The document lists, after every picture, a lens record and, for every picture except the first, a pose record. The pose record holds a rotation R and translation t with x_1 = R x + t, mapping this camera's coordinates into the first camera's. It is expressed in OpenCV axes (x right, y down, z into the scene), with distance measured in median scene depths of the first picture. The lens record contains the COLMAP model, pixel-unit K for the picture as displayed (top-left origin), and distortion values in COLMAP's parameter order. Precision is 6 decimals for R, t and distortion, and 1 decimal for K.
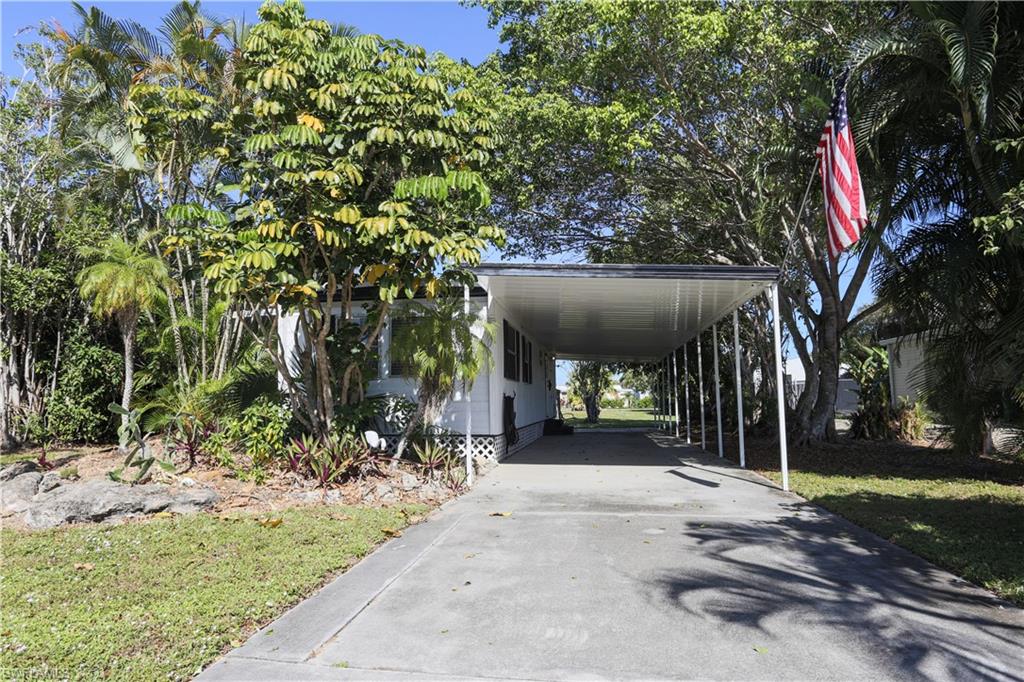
lens RADIAL K [[625.5, 0, 512.0], [0, 625.5, 341.0], [0, 0, 1]] dist [-0.000199, -0.000012]
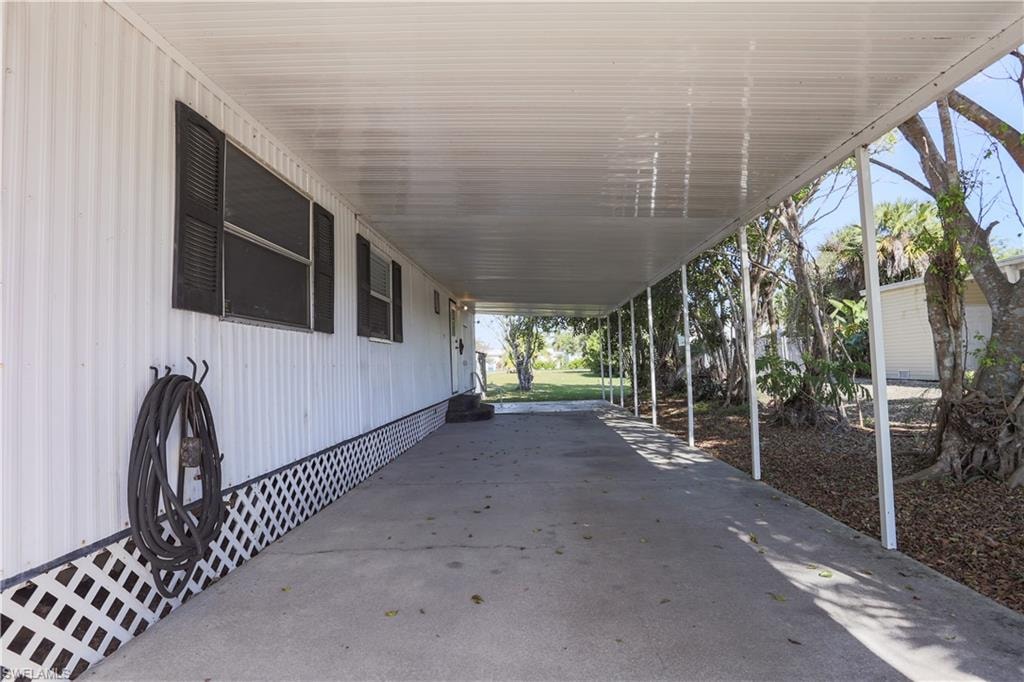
lens RADIAL K [[511.3, 0, 512.0], [0, 511.3, 341.0], [0, 0, 1]] dist [-0.000041, -0.000022]
pose [[0.995296, -0.014099, 0.095851, 0.042056], [0.009029, 0.998547, 0.053124, 0.023262], [-0.096460, -0.052009, 0.993977, 0.286651]]
